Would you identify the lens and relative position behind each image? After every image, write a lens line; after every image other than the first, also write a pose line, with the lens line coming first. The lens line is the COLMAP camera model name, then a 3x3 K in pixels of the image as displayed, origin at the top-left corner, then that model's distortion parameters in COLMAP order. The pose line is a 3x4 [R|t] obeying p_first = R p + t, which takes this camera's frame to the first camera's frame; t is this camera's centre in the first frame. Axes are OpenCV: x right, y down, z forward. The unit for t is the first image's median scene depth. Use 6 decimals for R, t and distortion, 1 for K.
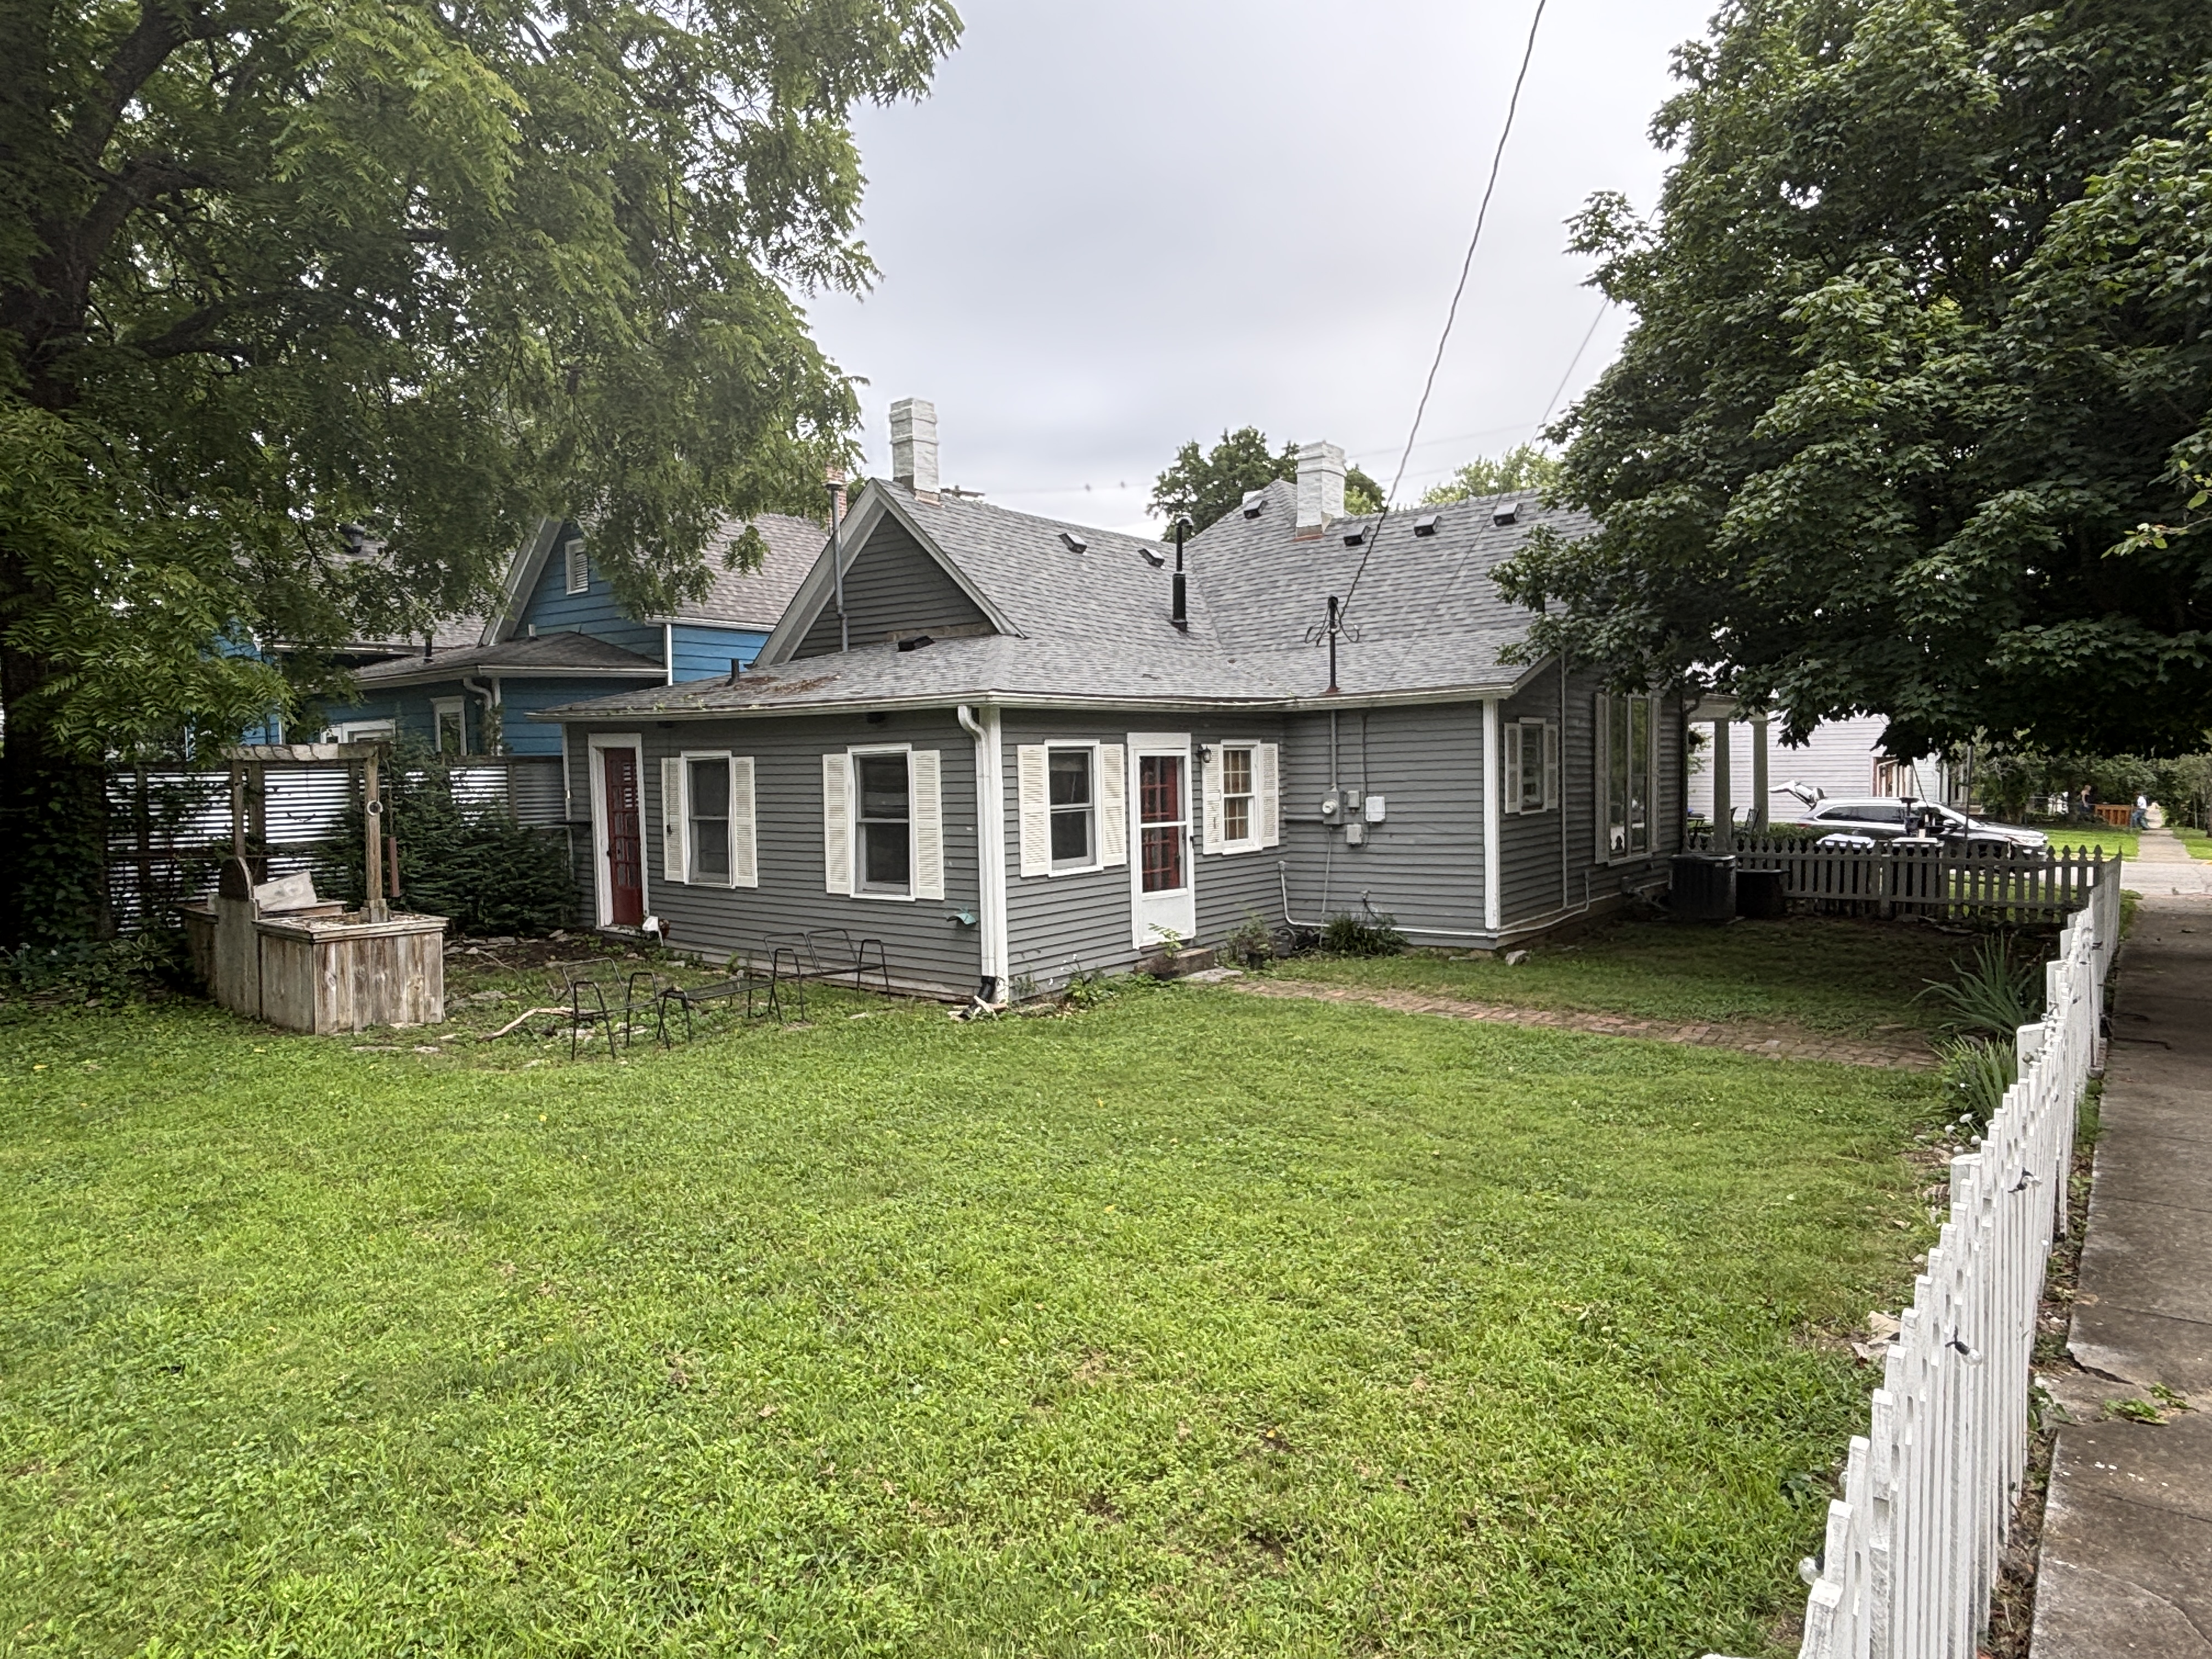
lens RADIAL K [[1278.2, 0, 1105.2], [0, 1278.2, 829.7], [0, 0, 1]] dist [-0.005353, 0.010578]
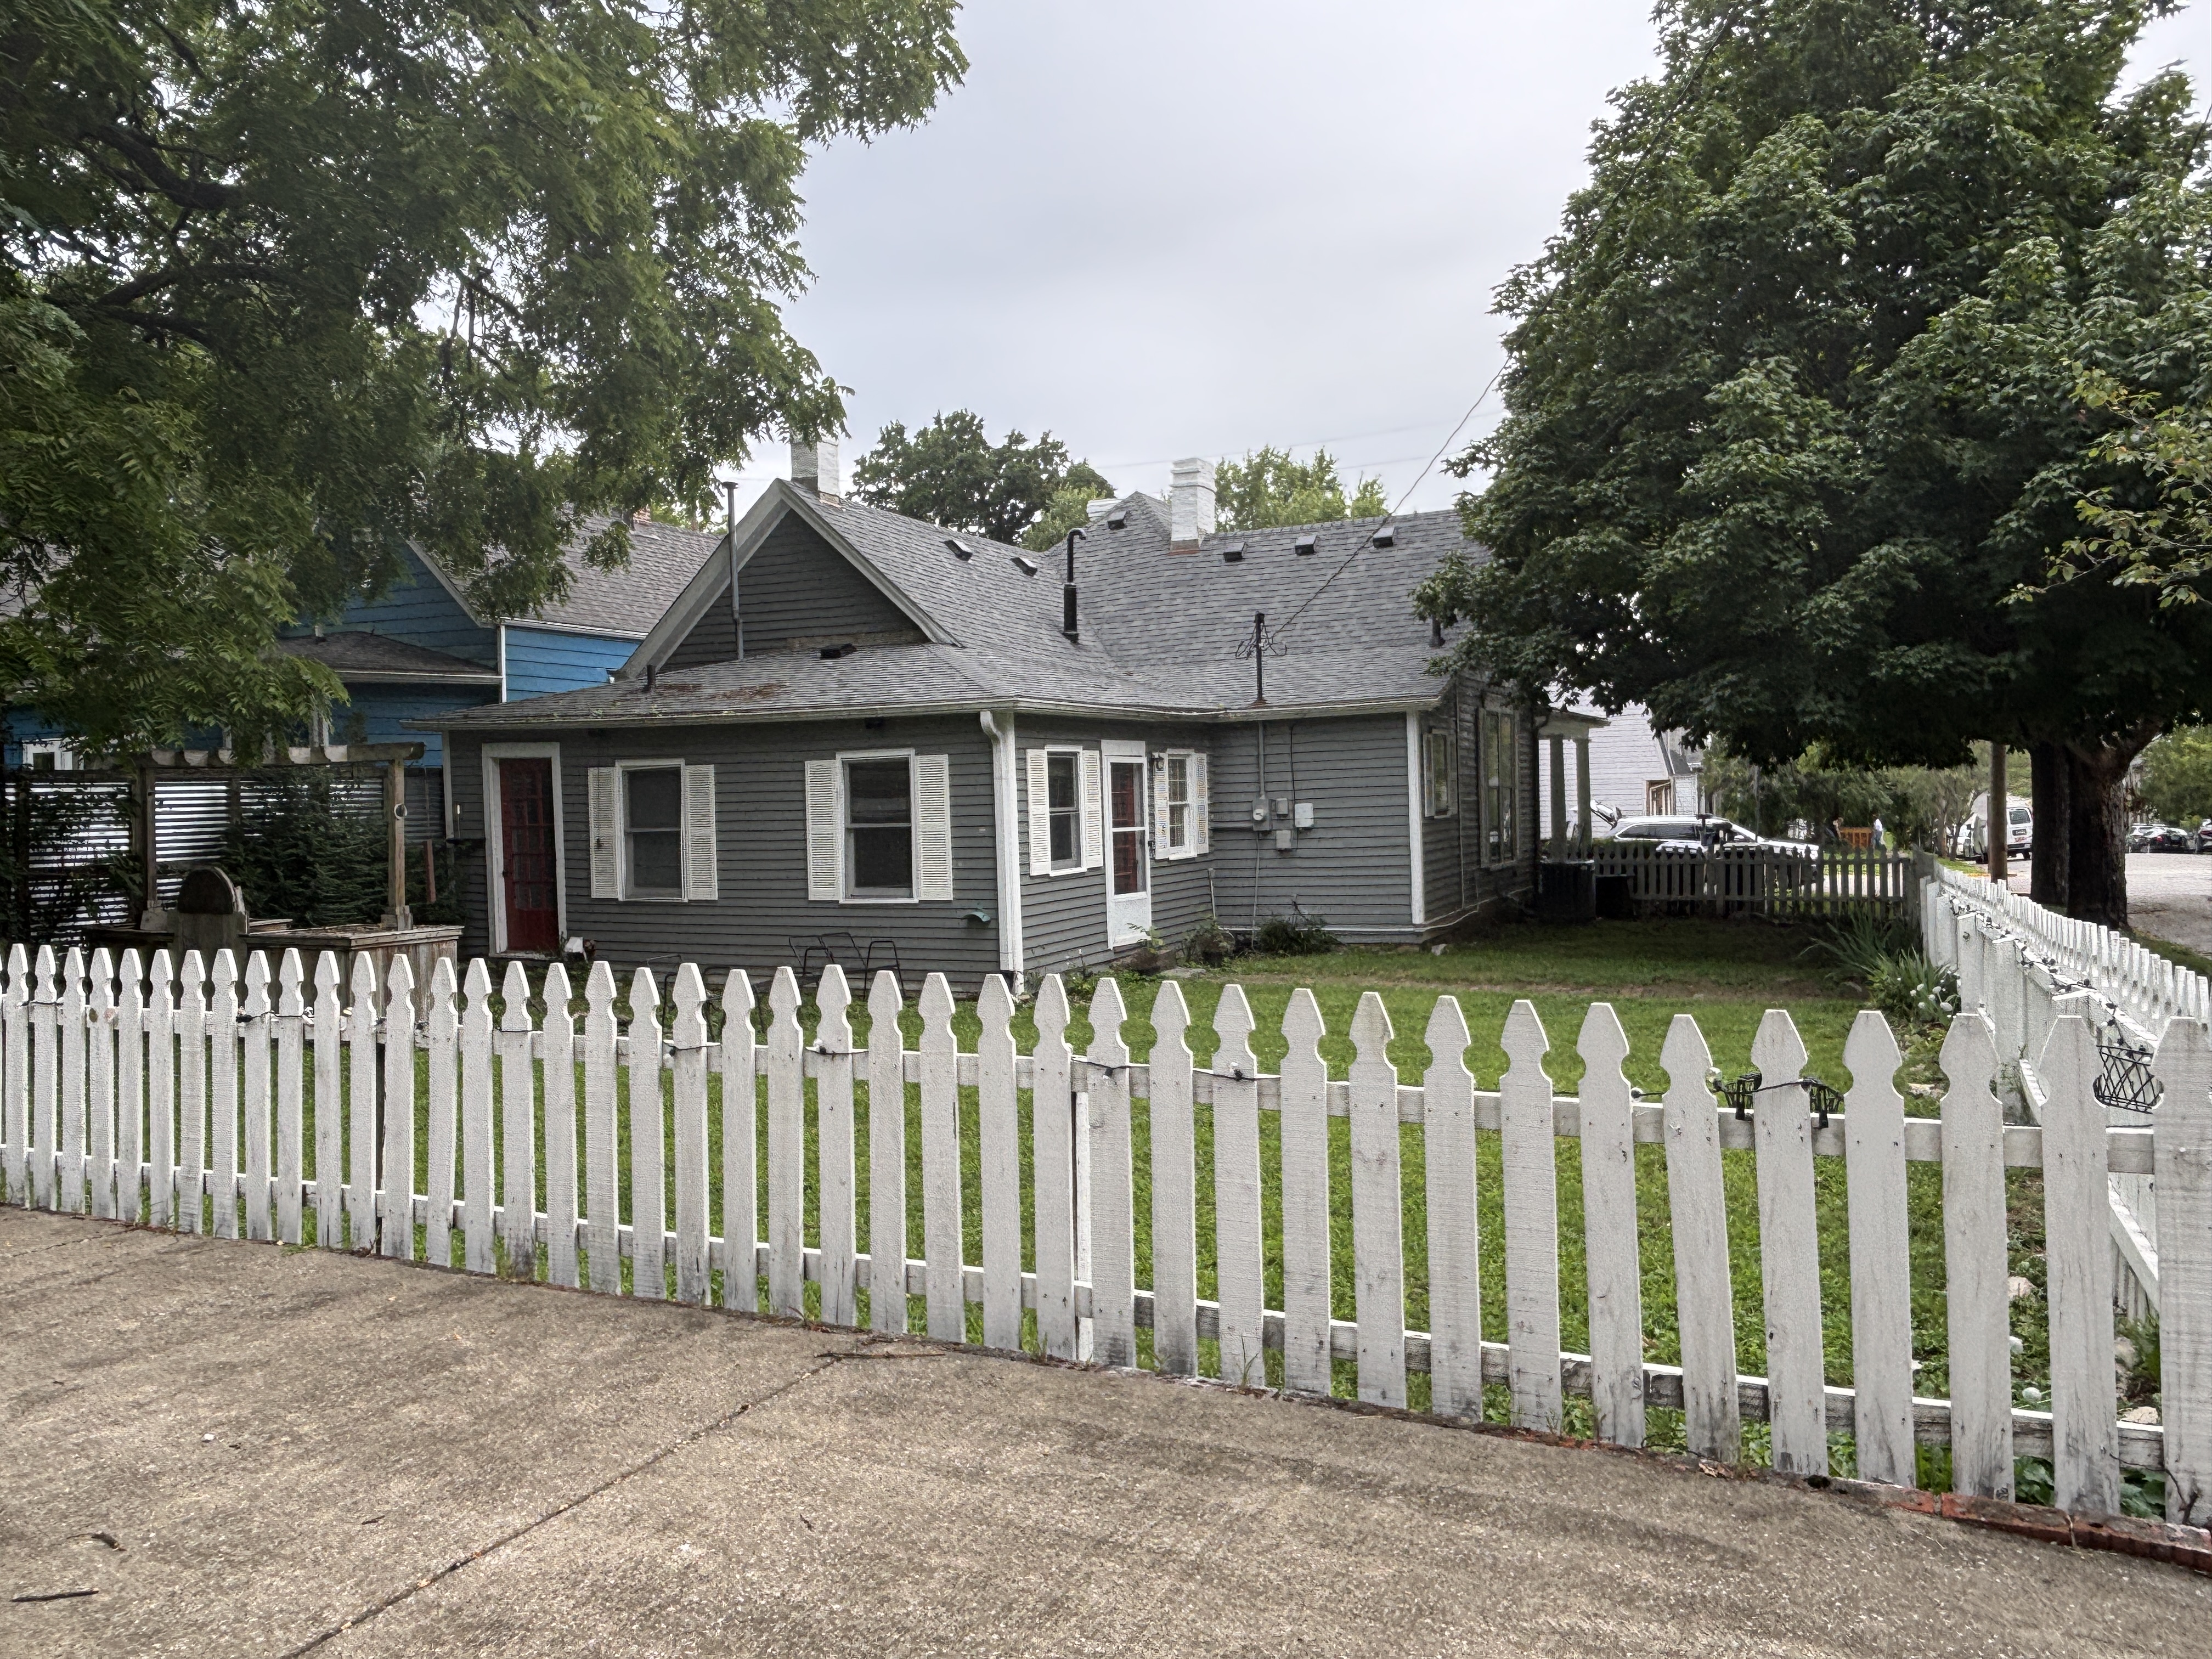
lens RADIAL K [[1539.5, 0, 1104.6], [0, 1539.5, 826.4], [0, 0, 1]] dist [0.029223, -0.014040]
pose [[0.973299, -0.011259, 0.229263, -0.252978], [0.019574, 0.999229, -0.034027, 0.034978], [-0.228703, 0.037606, 0.972770, -0.204096]]
